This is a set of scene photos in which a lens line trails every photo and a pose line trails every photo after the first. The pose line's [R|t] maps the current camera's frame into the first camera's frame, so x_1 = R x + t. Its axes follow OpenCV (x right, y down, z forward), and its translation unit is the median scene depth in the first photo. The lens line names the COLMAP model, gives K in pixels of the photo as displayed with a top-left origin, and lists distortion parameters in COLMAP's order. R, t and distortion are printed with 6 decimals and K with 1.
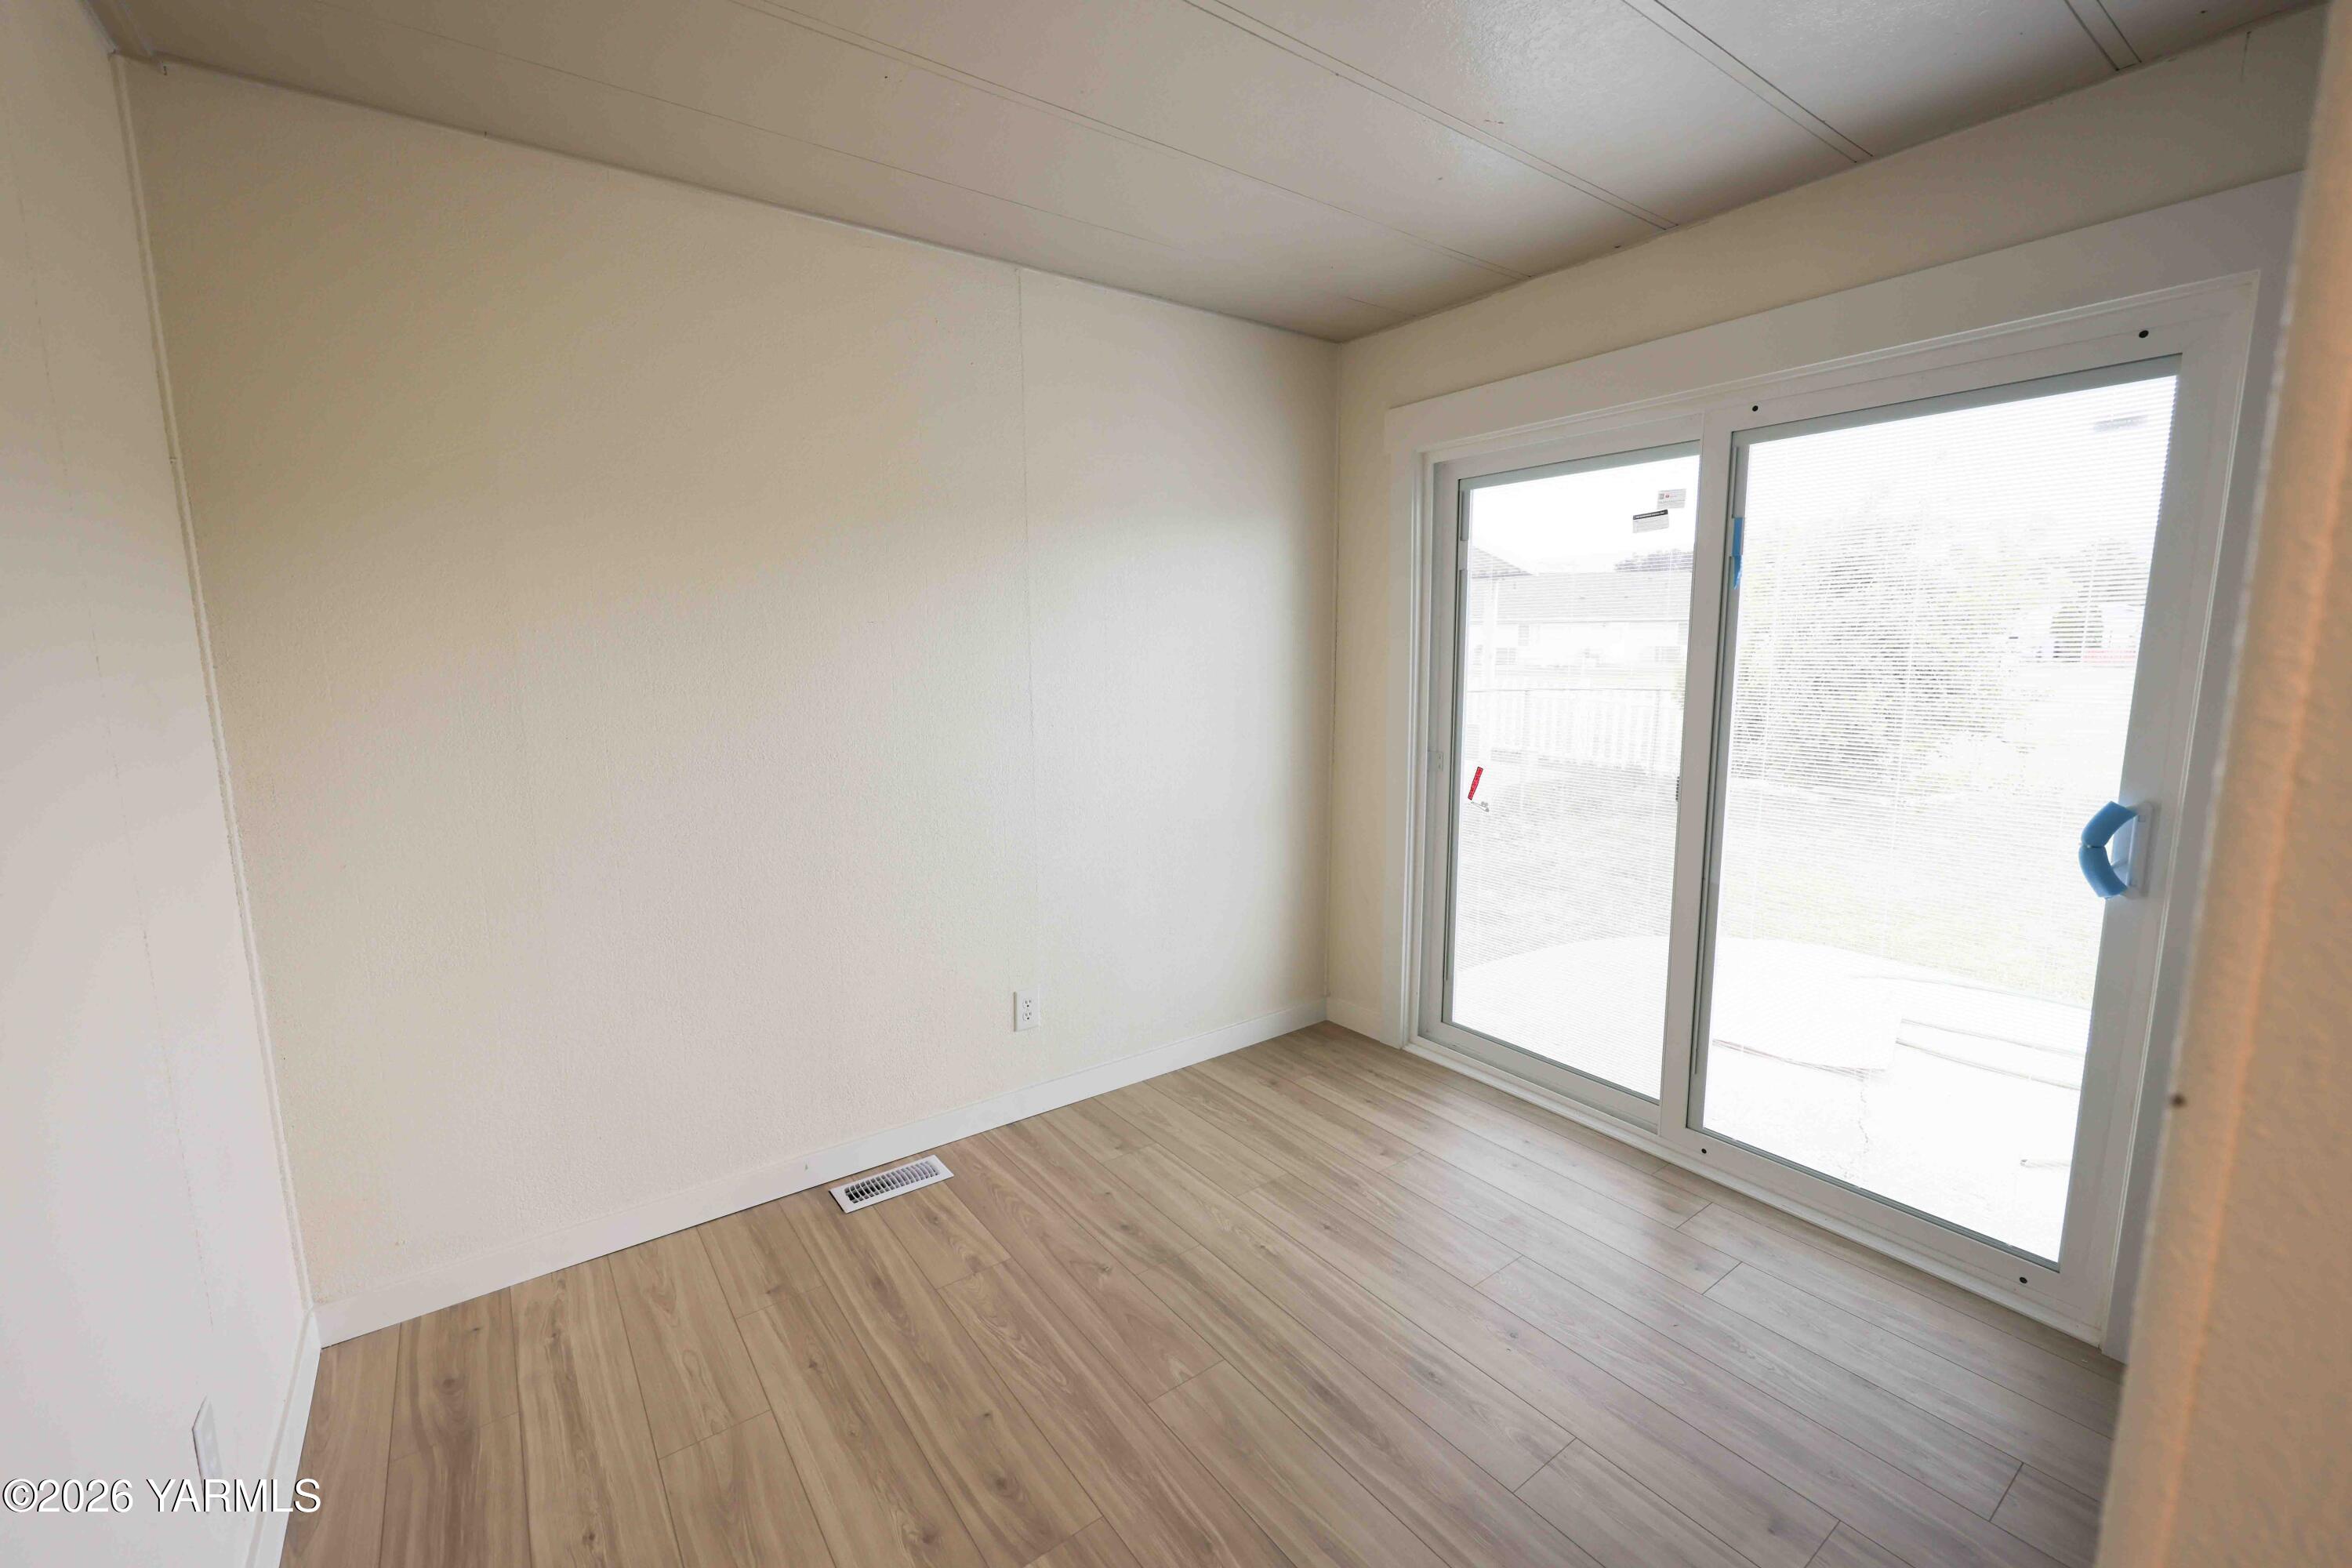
lens RADIAL K [[939.4, 0, 1157.4], [0, 939.4, 778.3], [0, 0, 1]] dist [0.001696, 0.000016]
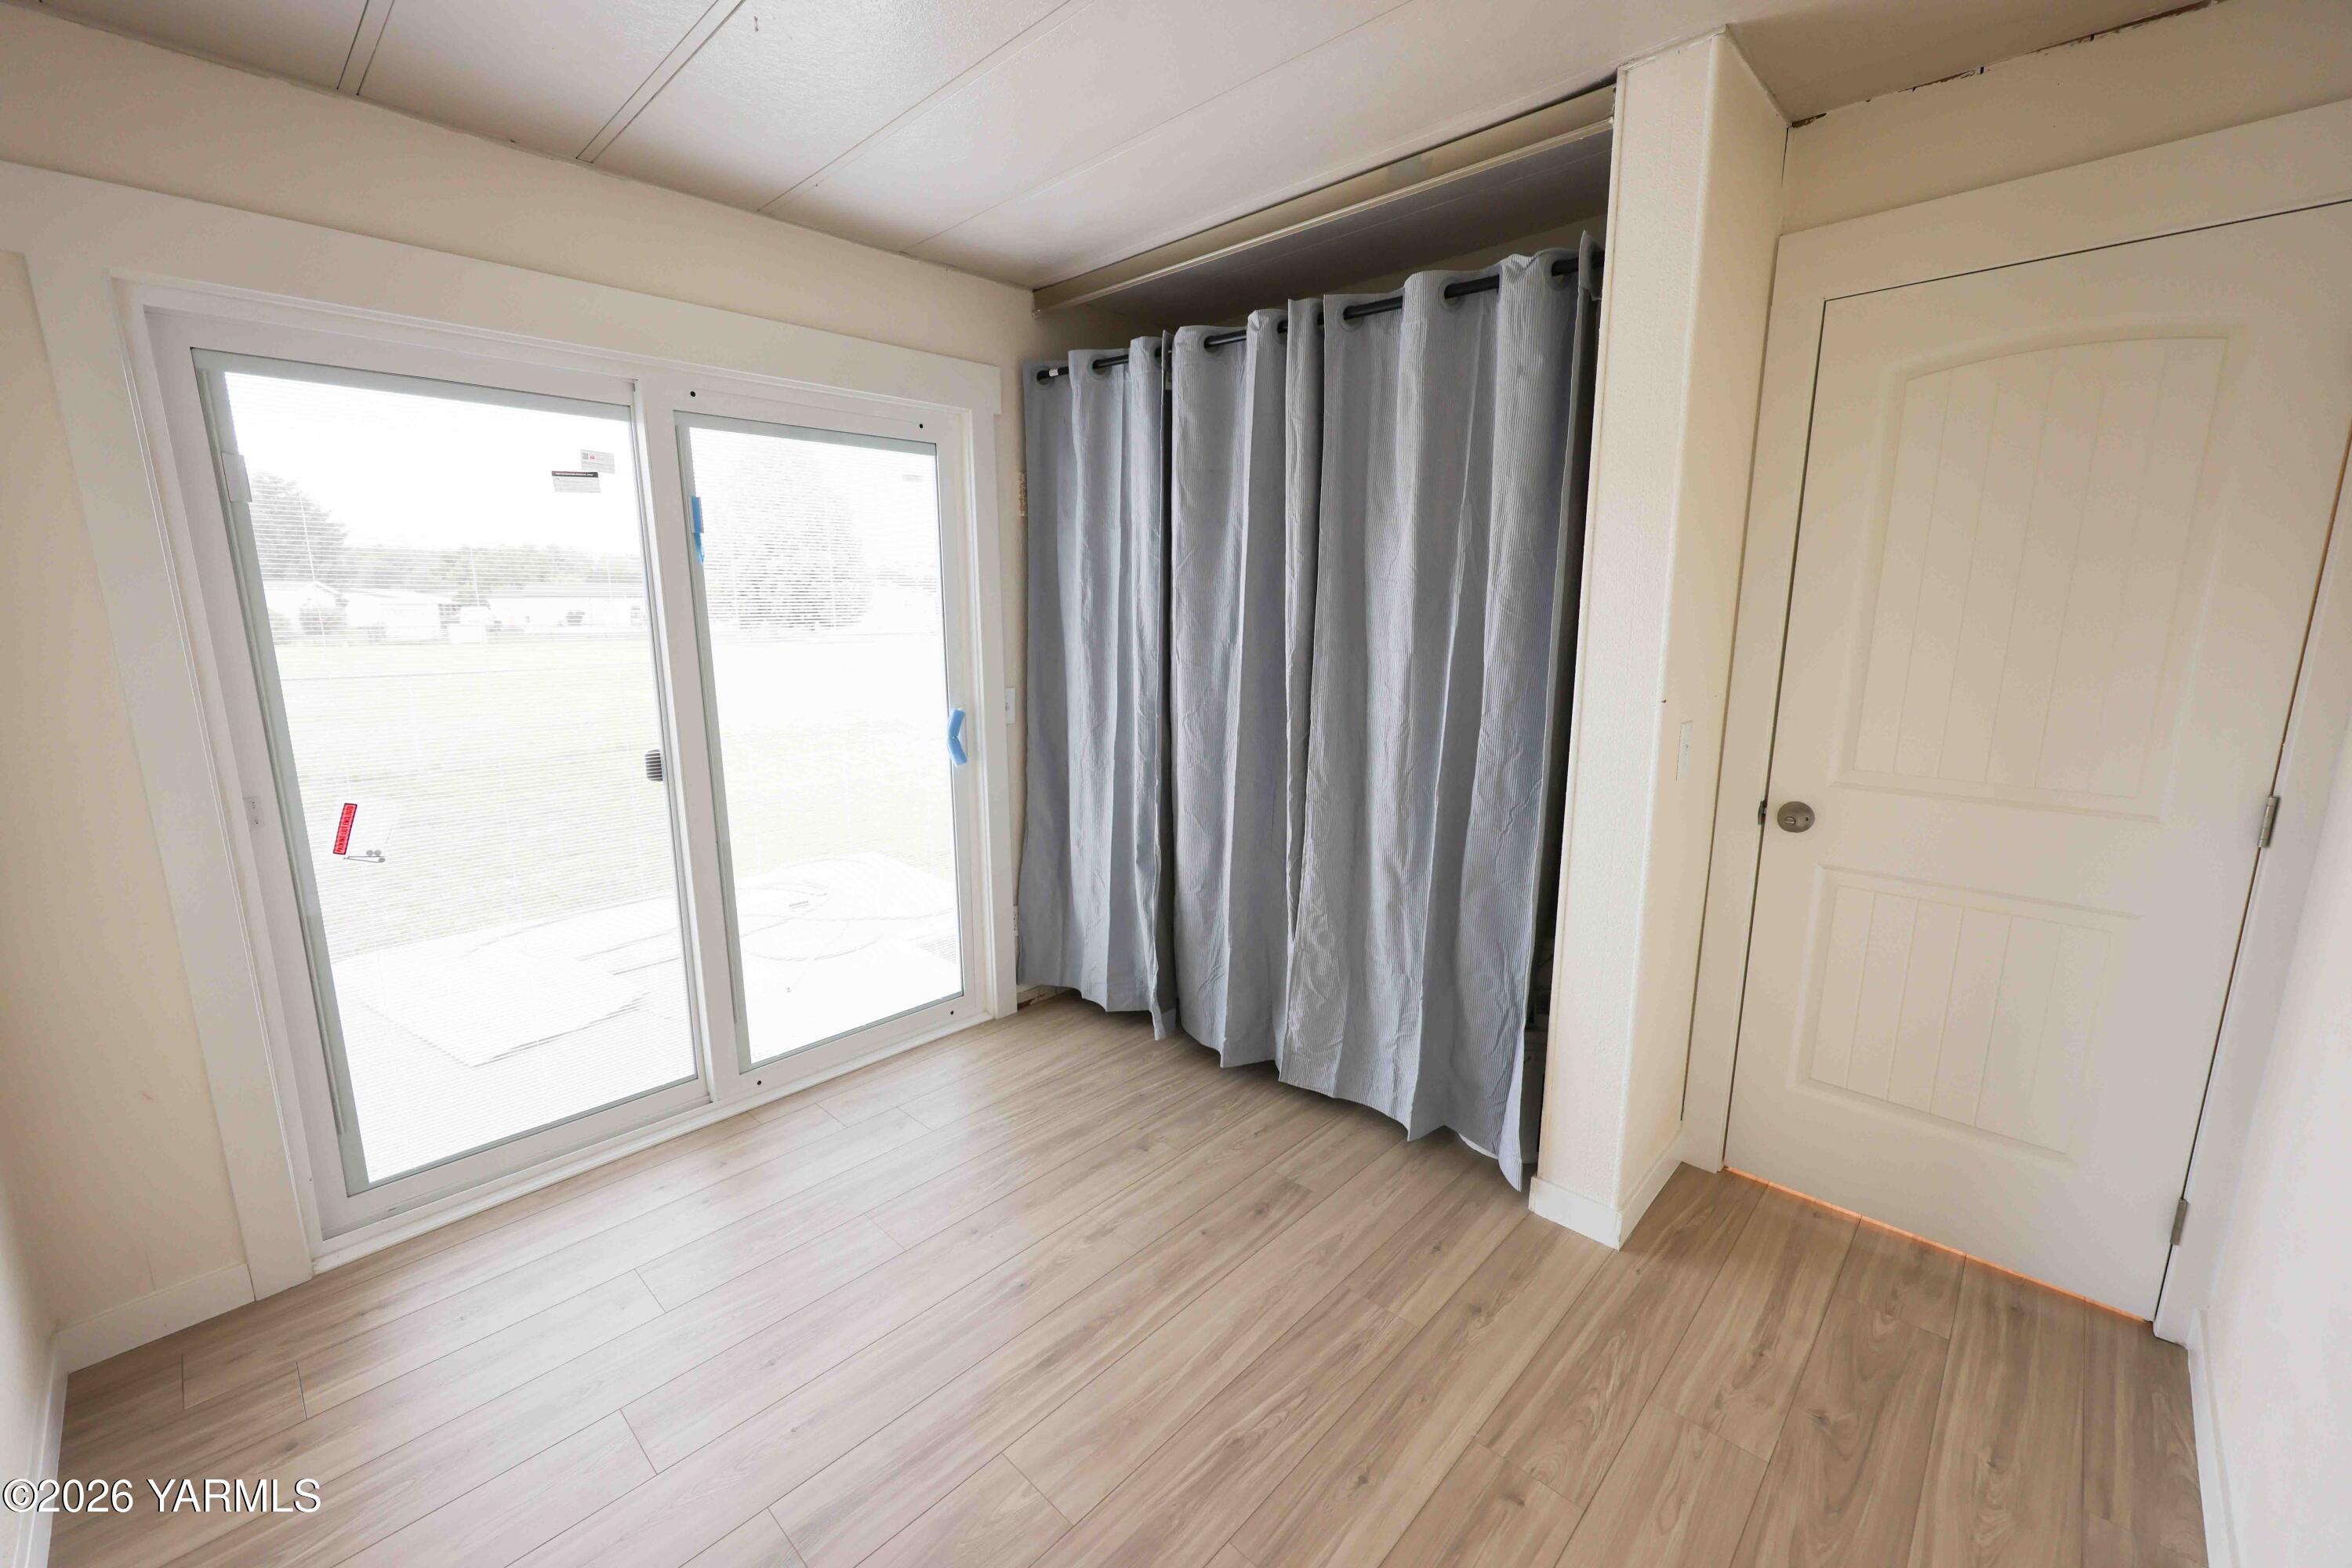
lens RADIAL K [[939.4, 0, 1160.5], [0, 939.4, 777.4], [0, 0, 1]] dist [0.001696, 0.000016]
pose [[-0.160337, -0.171899, 0.971979, -0.642668], [0.146800, 0.969614, 0.195697, -0.121268], [-0.976085, 0.174064, -0.130230, 0.812131]]
